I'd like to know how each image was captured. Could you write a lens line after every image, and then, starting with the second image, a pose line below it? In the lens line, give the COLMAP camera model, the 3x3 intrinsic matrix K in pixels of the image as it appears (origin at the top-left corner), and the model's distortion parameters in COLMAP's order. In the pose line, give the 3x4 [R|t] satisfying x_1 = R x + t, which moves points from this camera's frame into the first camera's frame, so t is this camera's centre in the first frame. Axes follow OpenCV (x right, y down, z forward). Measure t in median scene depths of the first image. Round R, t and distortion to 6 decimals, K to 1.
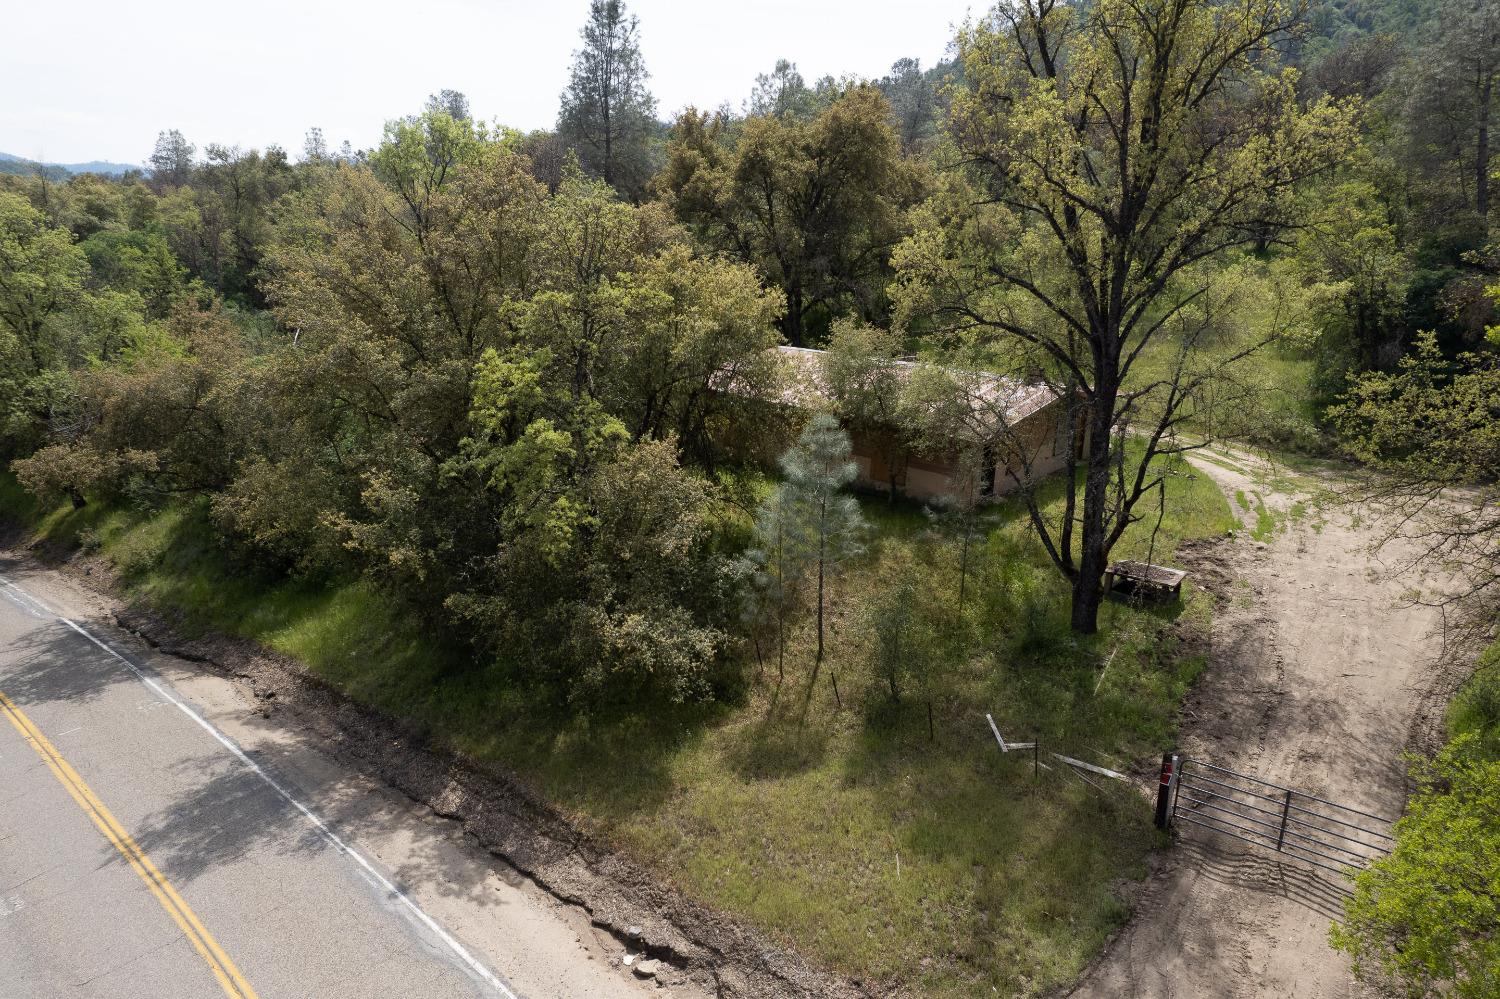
lens RADIAL K [[953.9, 0, 753.1], [0, 953.9, 519.9], [0, 0, 1]] dist [-0.085293, 0.085282]
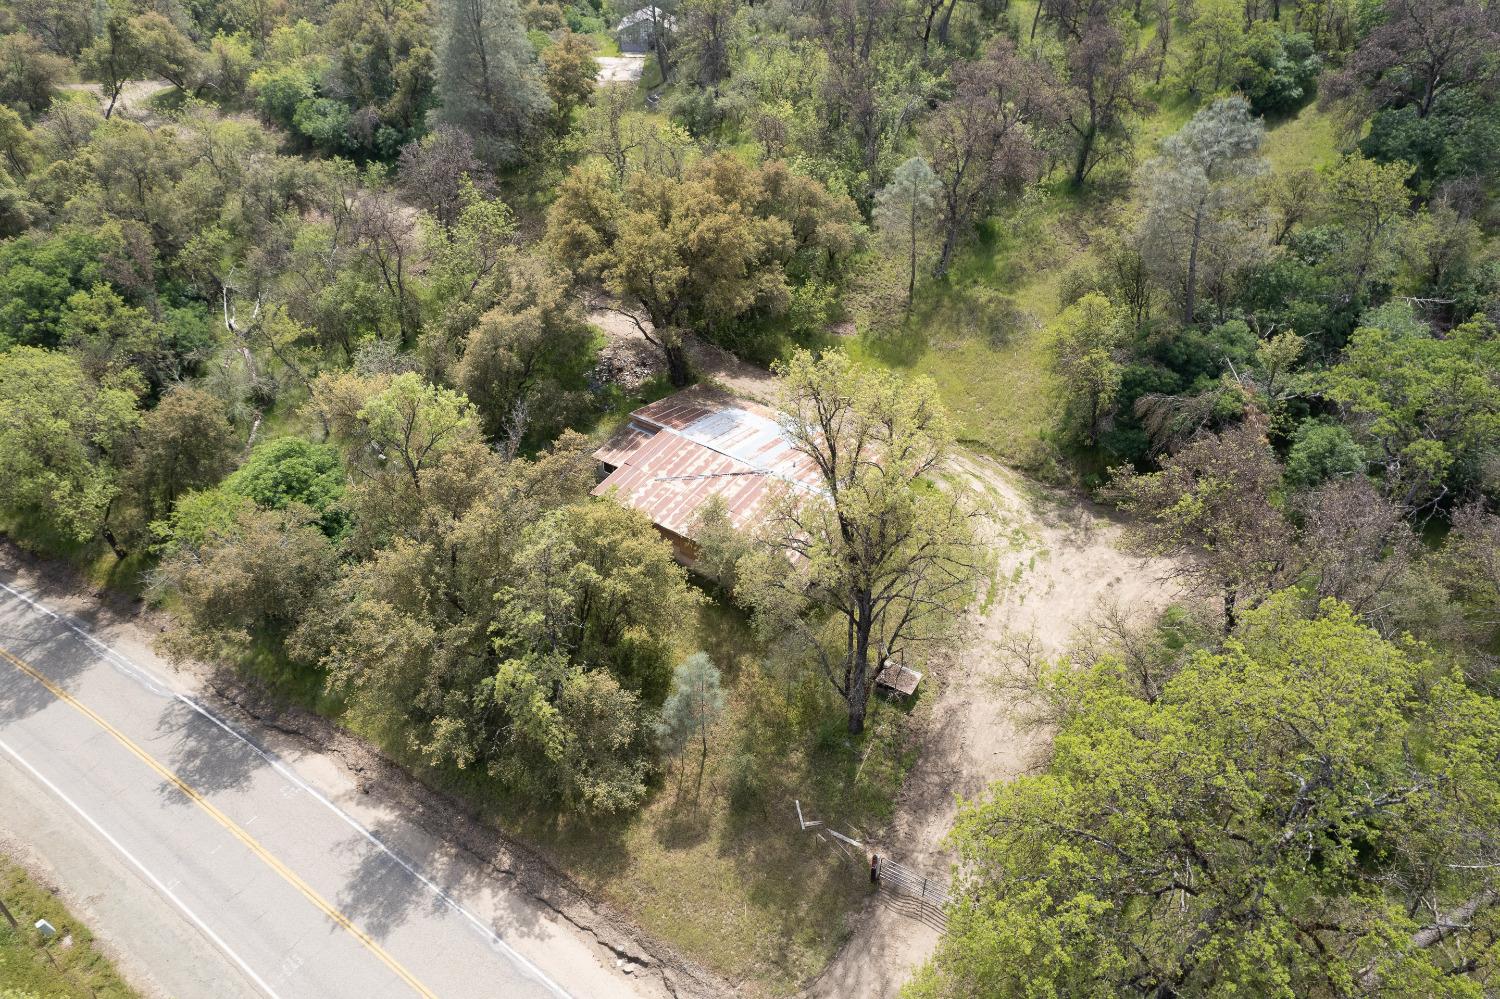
lens RADIAL K [[959.6, 0, 748.4], [0, 959.6, 505.4], [0, 0, 1]] dist [-0.070847, 0.060574]
pose [[0.993508, -0.066322, 0.092432, 0.022136], [0.033378, 0.946664, 0.320489, -0.988384], [-0.108758, -0.315324, 0.942732, -0.591843]]
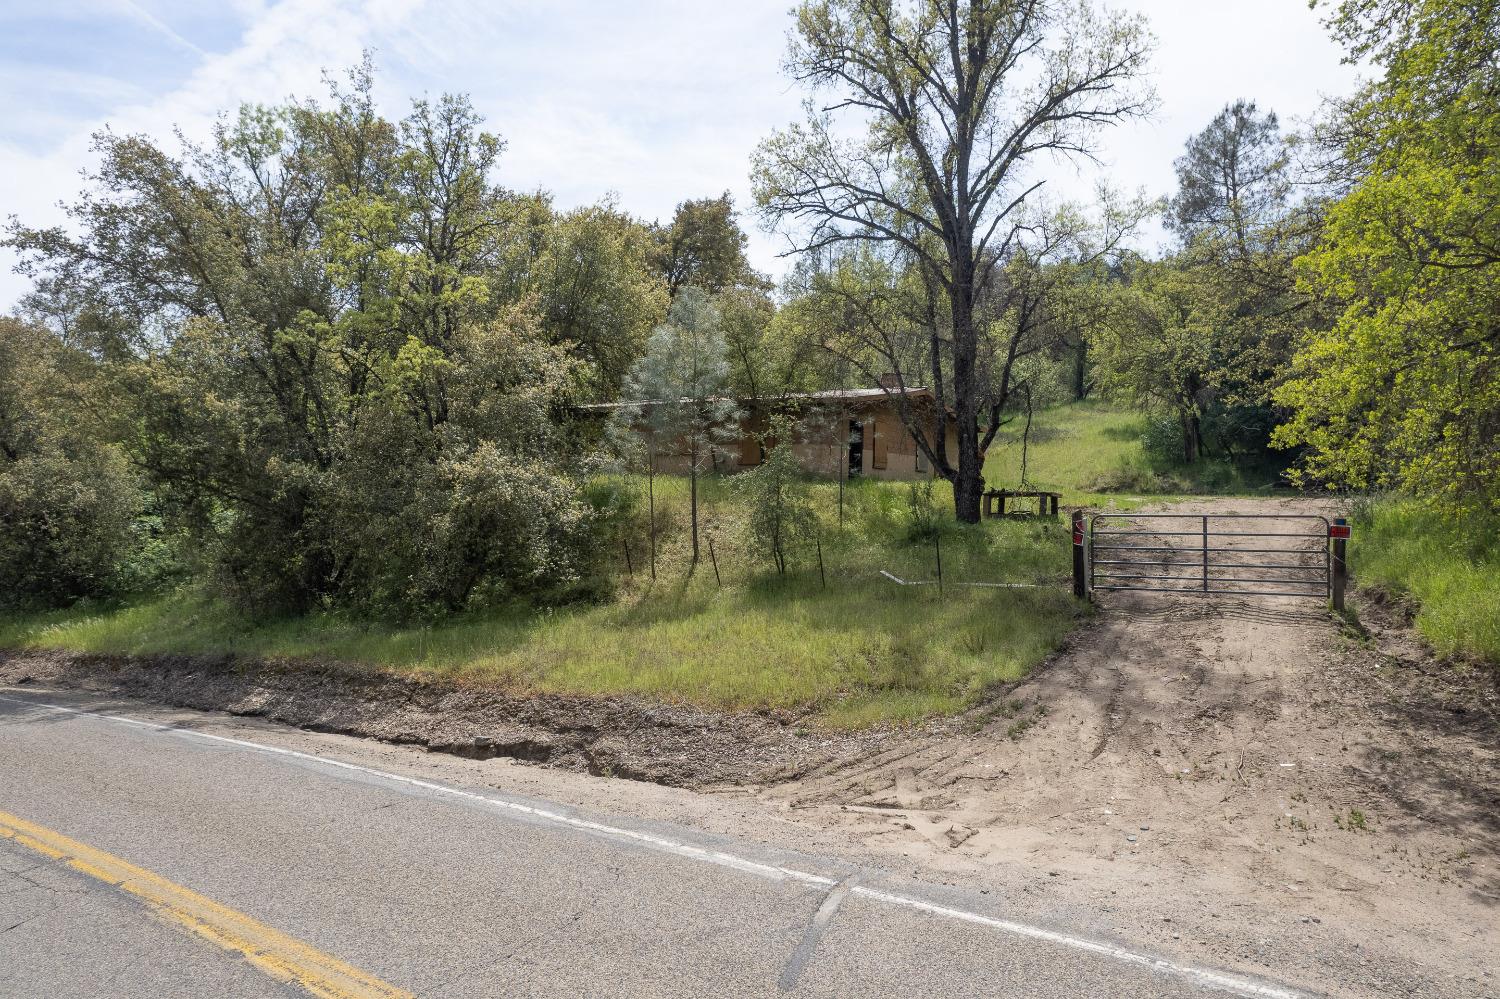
lens RADIAL K [[959.6, 0, 748.4], [0, 959.6, 505.4], [0, 0, 1]] dist [-0.070847, 0.060574]
pose [[0.988963, -0.008644, 0.147910, -0.017865], [0.051512, 0.956079, -0.288547, 0.426455], [-0.138919, 0.292982, 0.945972, 0.126070]]
